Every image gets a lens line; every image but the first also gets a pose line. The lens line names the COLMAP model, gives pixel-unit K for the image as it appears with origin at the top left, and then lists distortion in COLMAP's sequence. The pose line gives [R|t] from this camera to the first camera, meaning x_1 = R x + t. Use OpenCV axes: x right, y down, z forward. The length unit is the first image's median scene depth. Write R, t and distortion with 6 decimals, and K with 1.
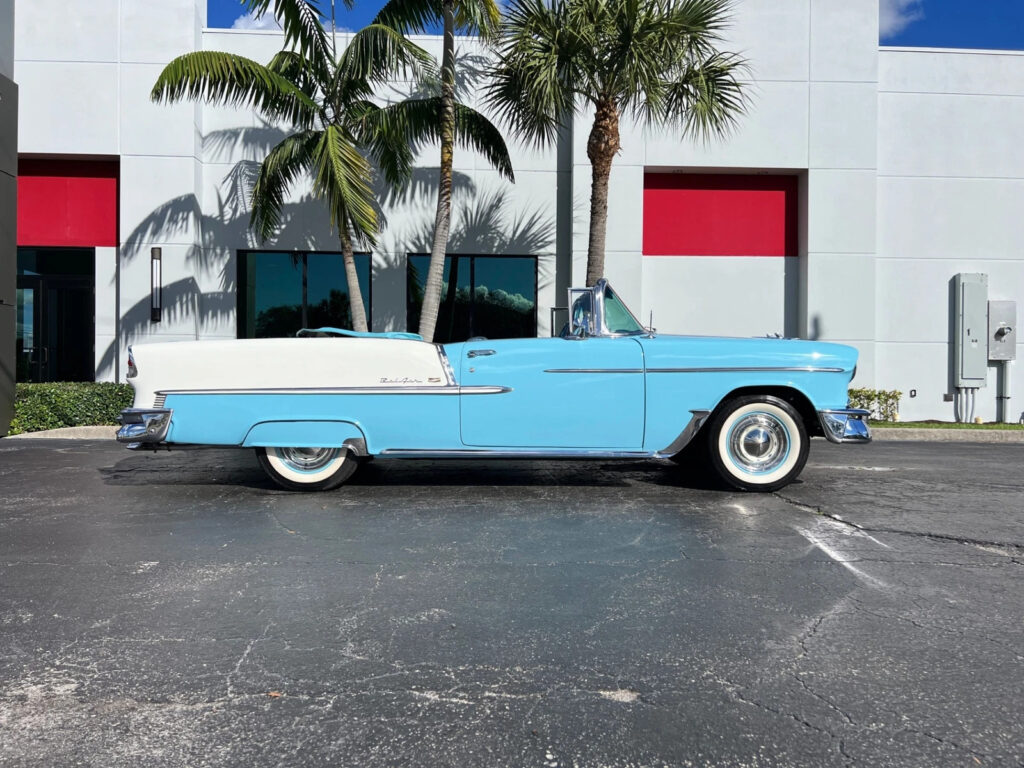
lens RADIAL K [[843.9, 0, 506.2], [0, 843.9, 387.6], [0, 0, 1]] dist [0.054041, -0.048003]
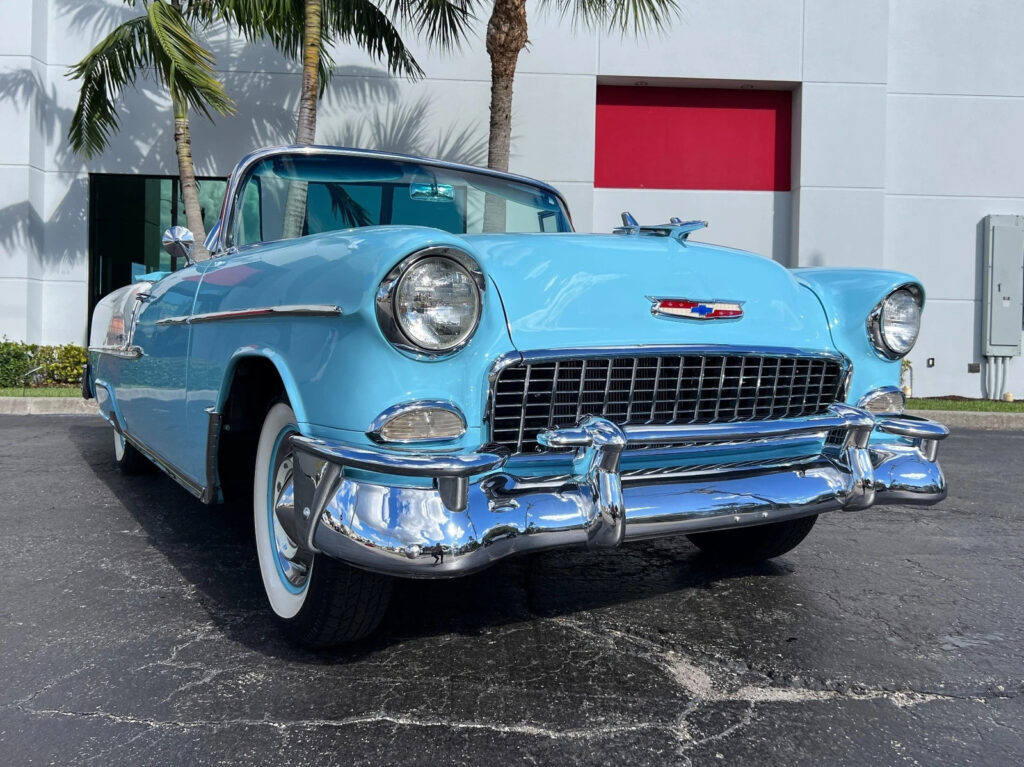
lens RADIAL K [[919.2, 0, 559.3], [0, 919.2, 355.6], [0, 0, 1]] dist [0.039978, -0.025006]
pose [[0.999896, 0.012874, -0.006543, 0.135522], [-0.012827, 0.999891, 0.007247, -0.001616], [0.006636, -0.007162, 0.999952, 0.123031]]
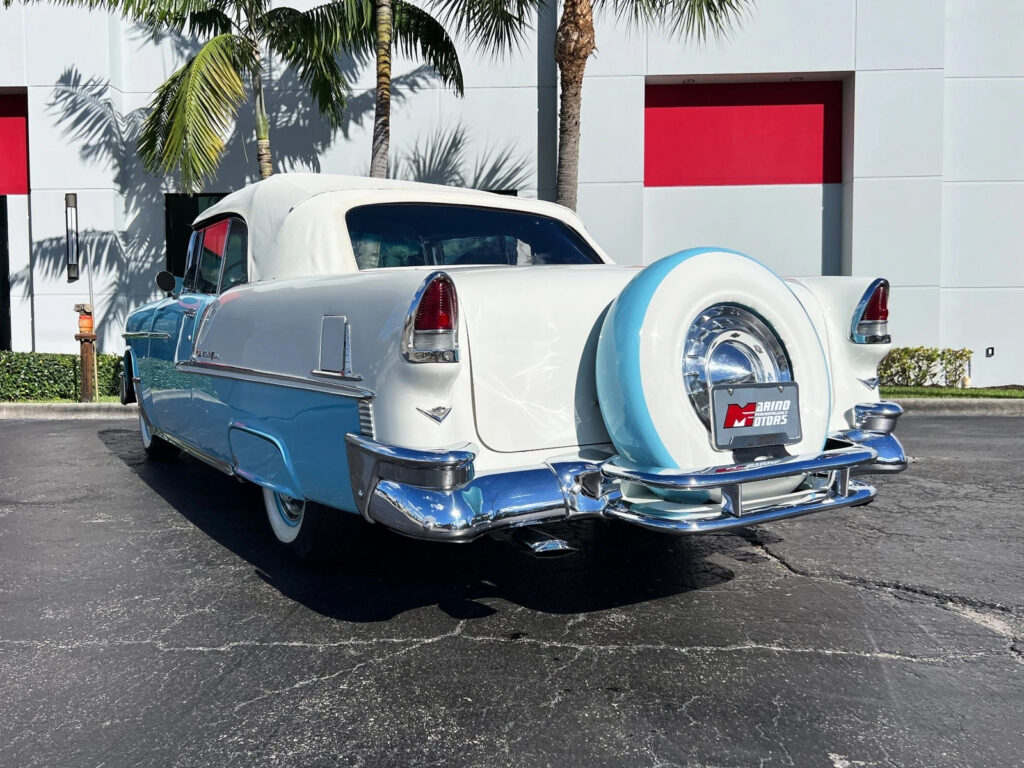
lens RADIAL K [[921.4, 0, 463.6], [0, 921.4, 390.4], [0, 0, 1]] dist [0.015004, 0.004225]
pose [[0.995155, -0.006968, -0.098072, 0.073740], [0.011394, 0.998938, 0.044641, -0.001468], [0.097657, -0.045542, 0.994178, 0.089018]]
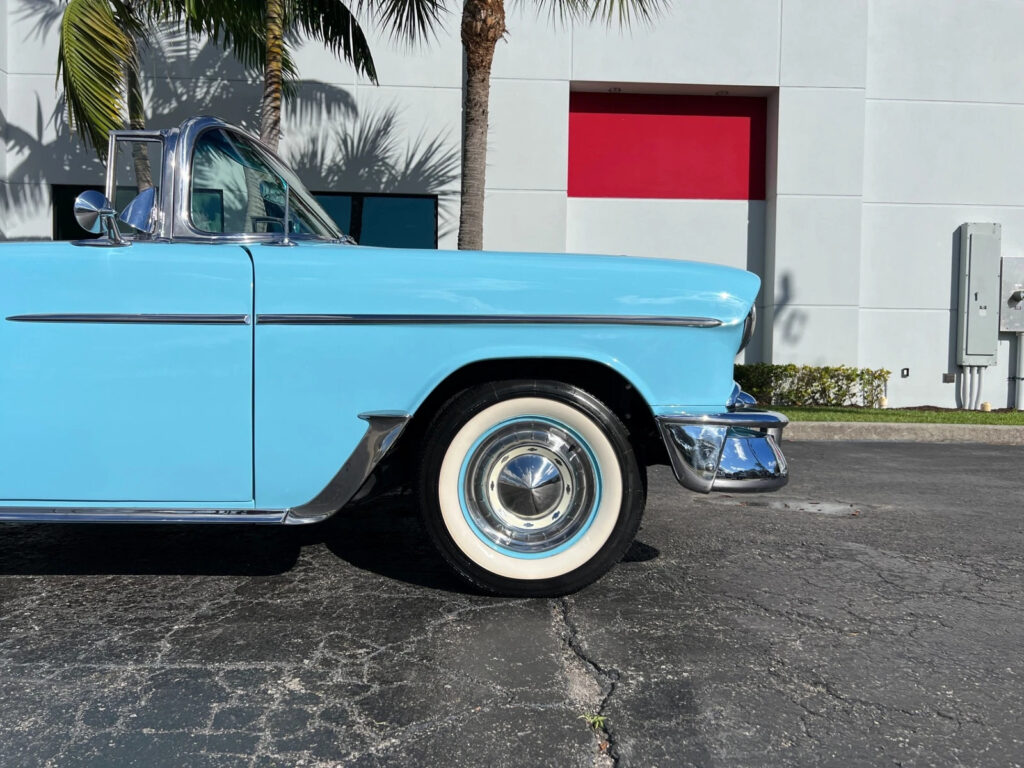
lens RADIAL K [[822.3, 0, 516.7], [0, 822.3, 386.6], [0, 0, 1]] dist [0.012219, 0.021155]
pose [[0.999970, 0.007759, -0.000482, 0.115061], [-0.007742, 0.999551, 0.028934, 0.000252], [0.000706, -0.028930, 0.999581, 0.228134]]
